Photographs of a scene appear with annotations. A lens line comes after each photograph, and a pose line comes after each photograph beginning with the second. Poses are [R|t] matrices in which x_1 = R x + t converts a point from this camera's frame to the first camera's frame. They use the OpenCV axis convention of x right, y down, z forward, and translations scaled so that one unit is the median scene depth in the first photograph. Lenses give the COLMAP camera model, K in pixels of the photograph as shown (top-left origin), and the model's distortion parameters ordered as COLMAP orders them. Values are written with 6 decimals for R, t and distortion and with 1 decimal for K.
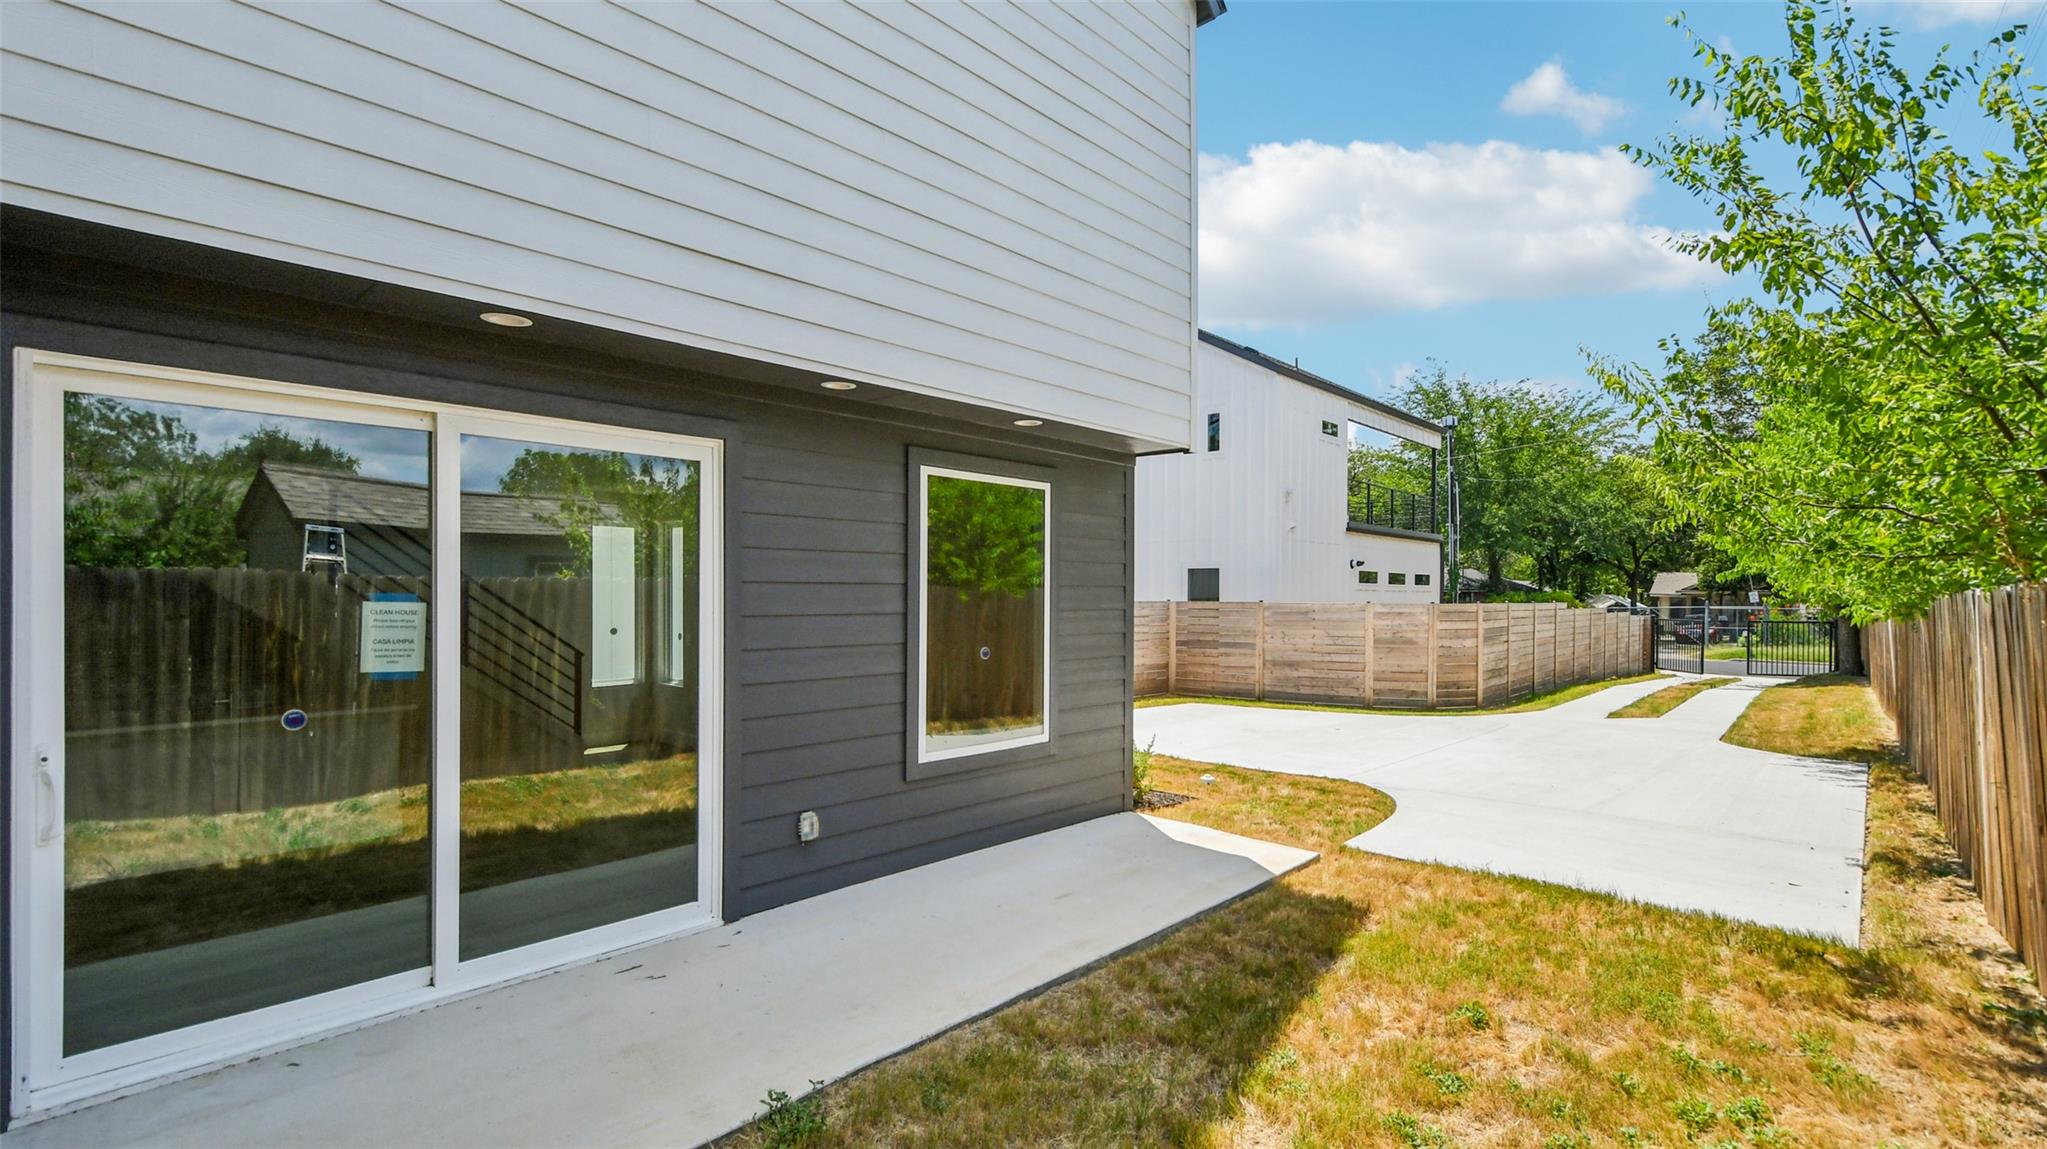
lens RADIAL K [[920.6, 0, 1030.3], [0, 920.6, 575.3], [0, 0, 1]] dist [-0.000650, -0.002964]
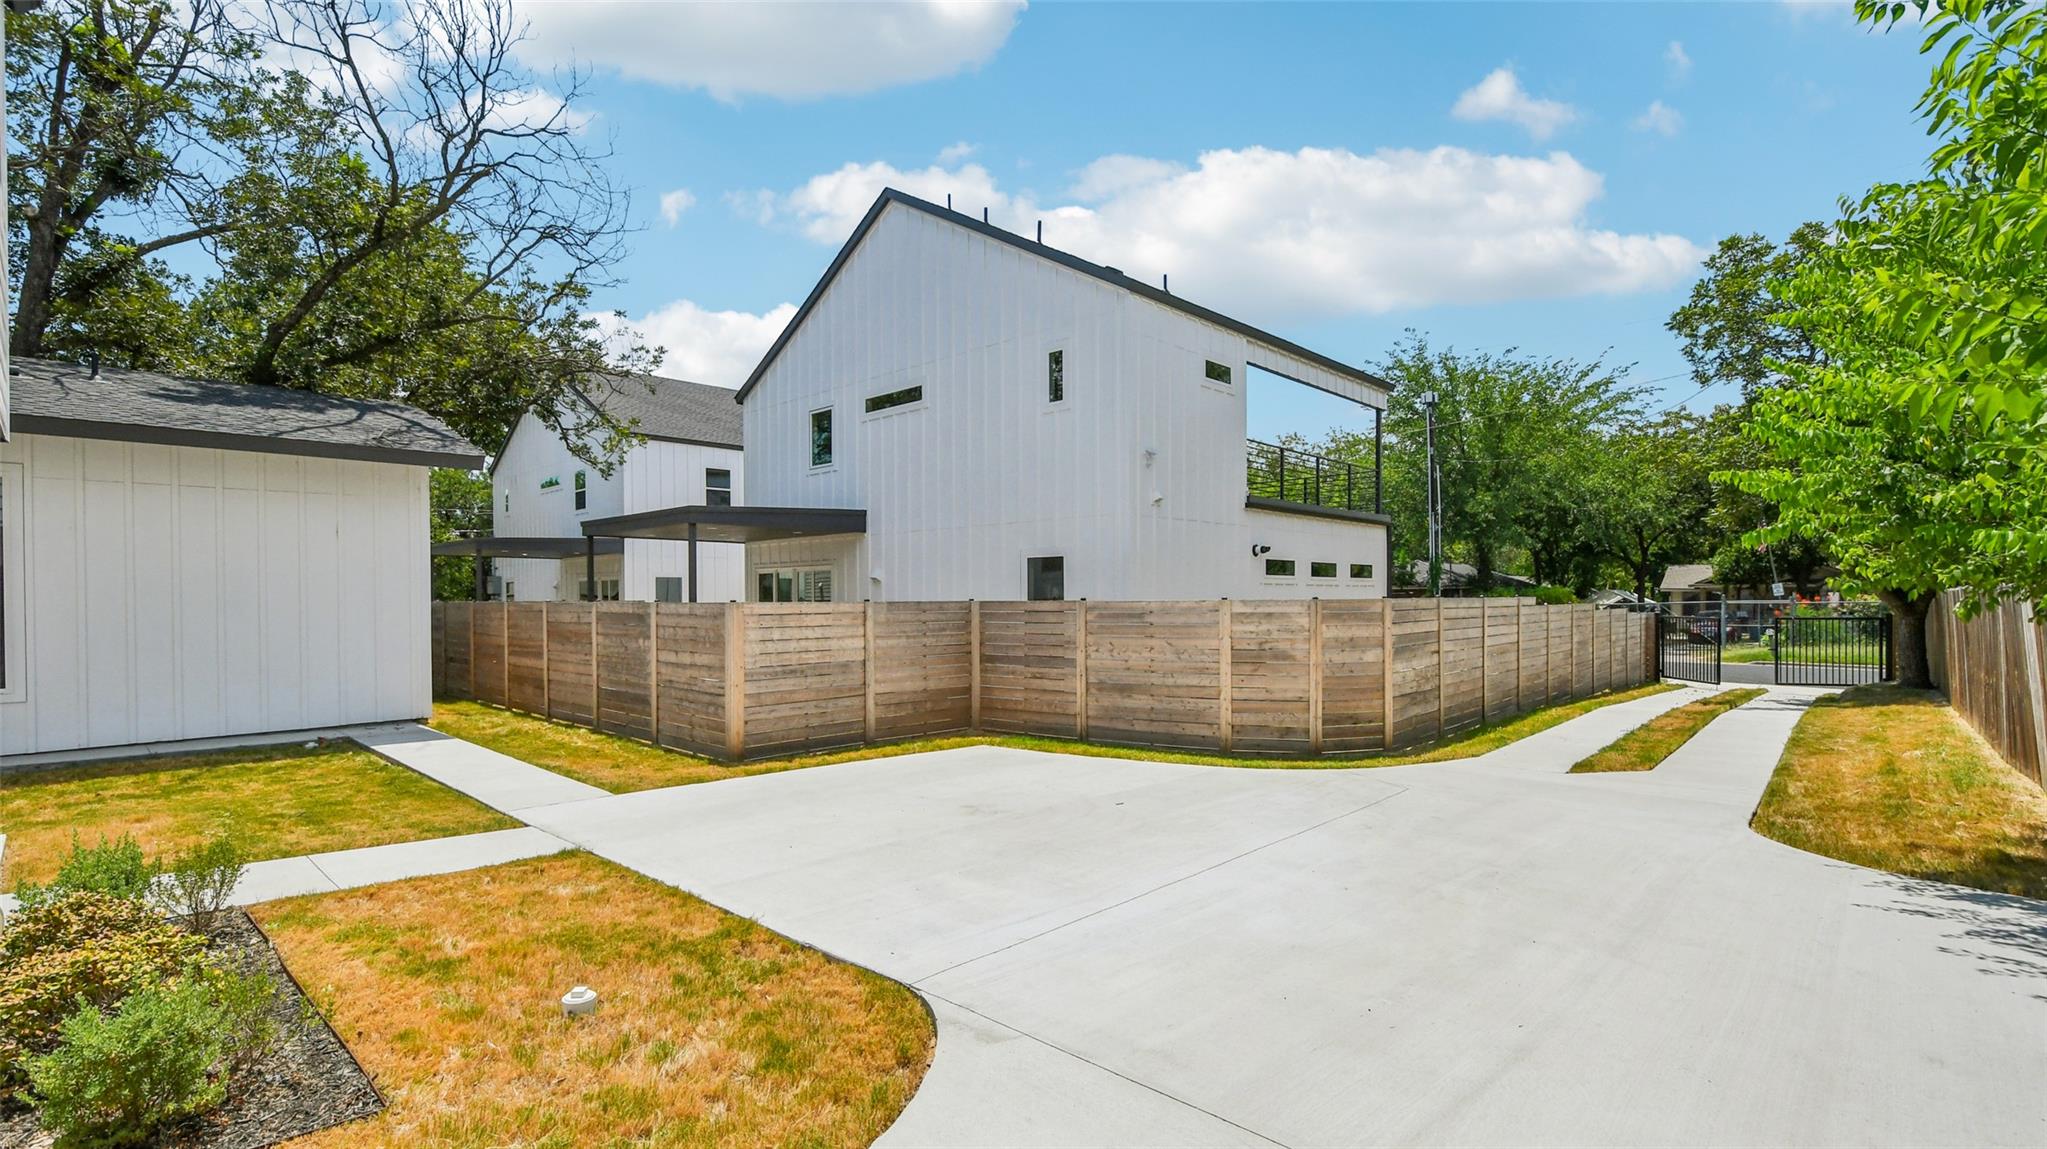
lens RADIAL K [[920.6, 0, 1018.3], [0, 920.6, 579.2], [0, 0, 1]] dist [-0.000650, -0.002964]
pose [[0.999736, -0.012165, -0.019506, 0.162680], [0.012173, 0.999926, 0.000296, 0.009106], [0.019501, -0.000534, 0.999810, 0.221725]]
